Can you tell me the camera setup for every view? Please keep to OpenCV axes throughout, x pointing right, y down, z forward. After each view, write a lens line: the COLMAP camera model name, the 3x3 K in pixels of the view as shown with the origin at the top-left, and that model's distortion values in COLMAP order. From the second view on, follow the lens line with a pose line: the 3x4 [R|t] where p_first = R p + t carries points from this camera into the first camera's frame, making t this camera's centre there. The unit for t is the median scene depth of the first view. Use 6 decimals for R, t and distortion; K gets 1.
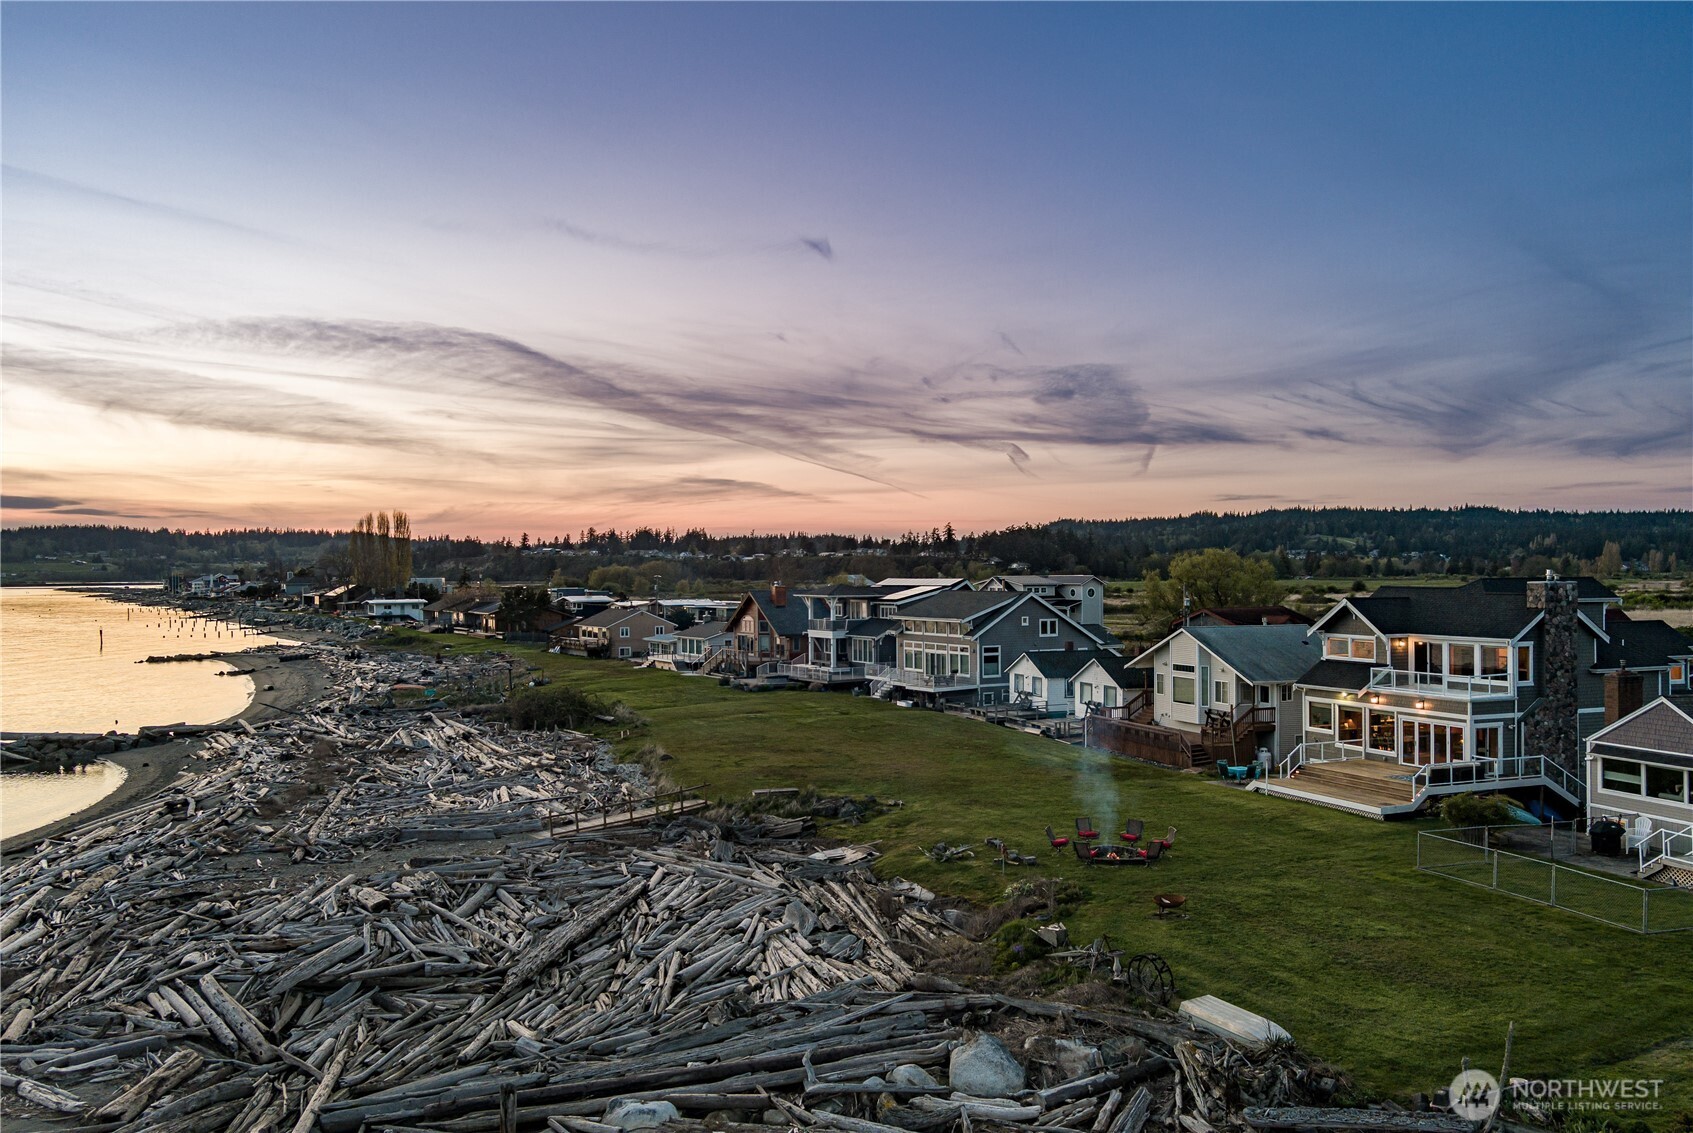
lens RADIAL K [[1430.7, 0, 853.1], [0, 1430.7, 559.2], [0, 0, 1]] dist [0.008086, -0.004024]
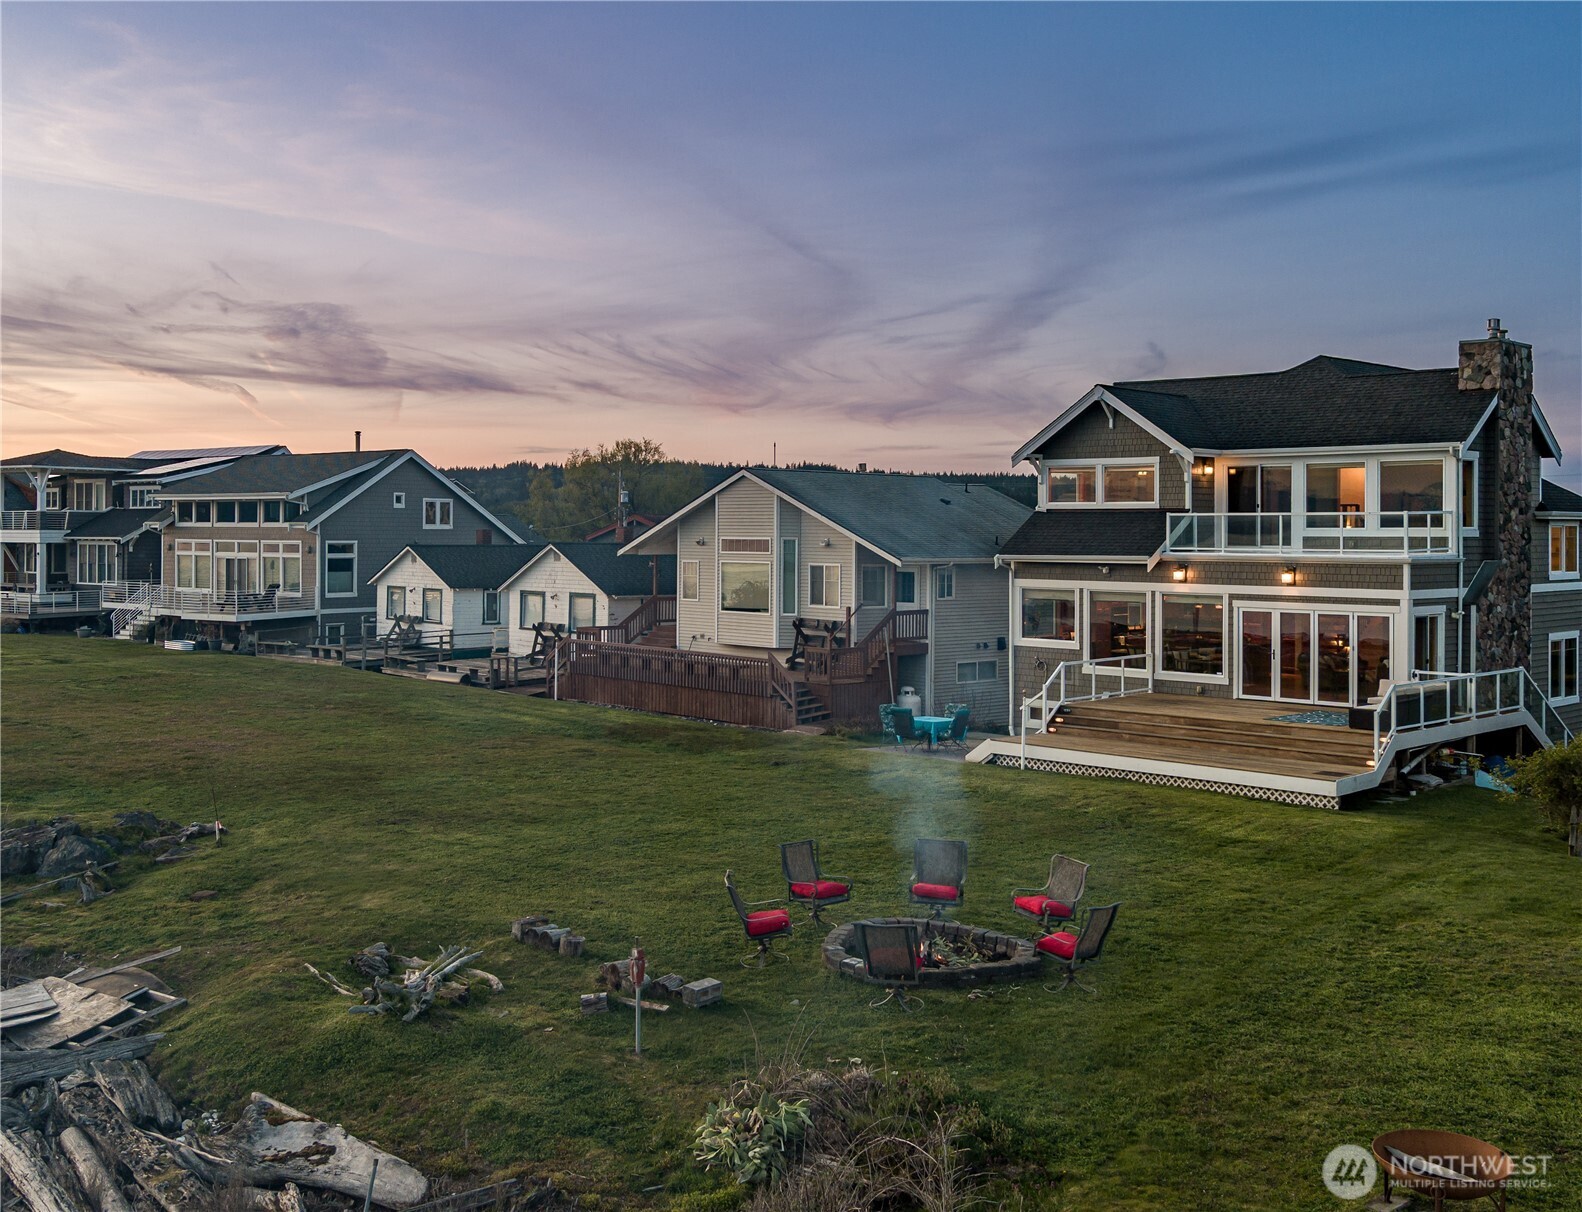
lens RADIAL K [[1693.7, 0, 709.8], [0, 1693.7, 508.0], [0, 0, 1]] dist [0.014133, 0.000000]
pose [[0.936592, 0.012770, 0.350188, -0.002519], [-0.009271, 0.999889, -0.011667, 0.078524], [-0.350298, 0.007680, 0.936607, 0.466828]]
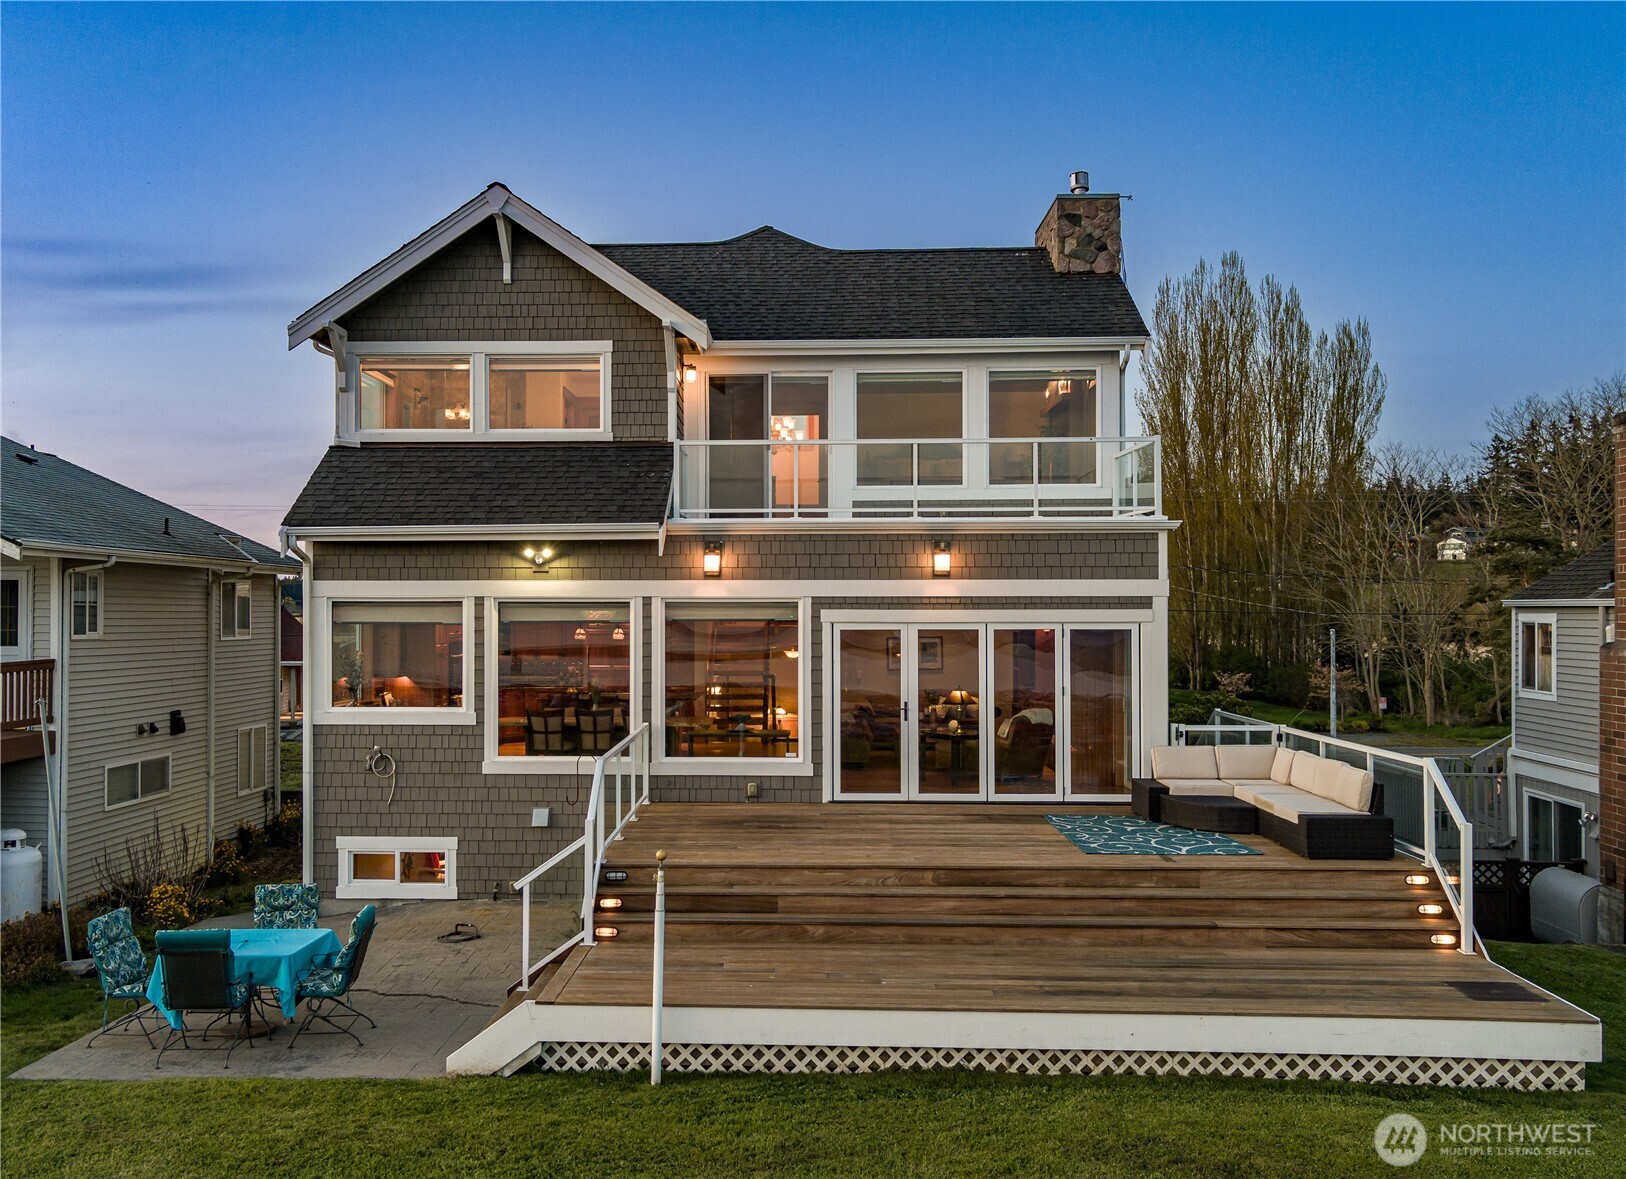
lens RADIAL K [[1423.1, 0, 754.5], [0, 1423.1, 605.3], [0, 0, 1]] dist [0.005985, 0.007681]
pose [[0.448201, 0.007317, 0.893903, 0.135885], [-0.002389, 0.999973, -0.006988, 0.101646], [-0.893930, 0.000997, 0.448206, 0.831347]]
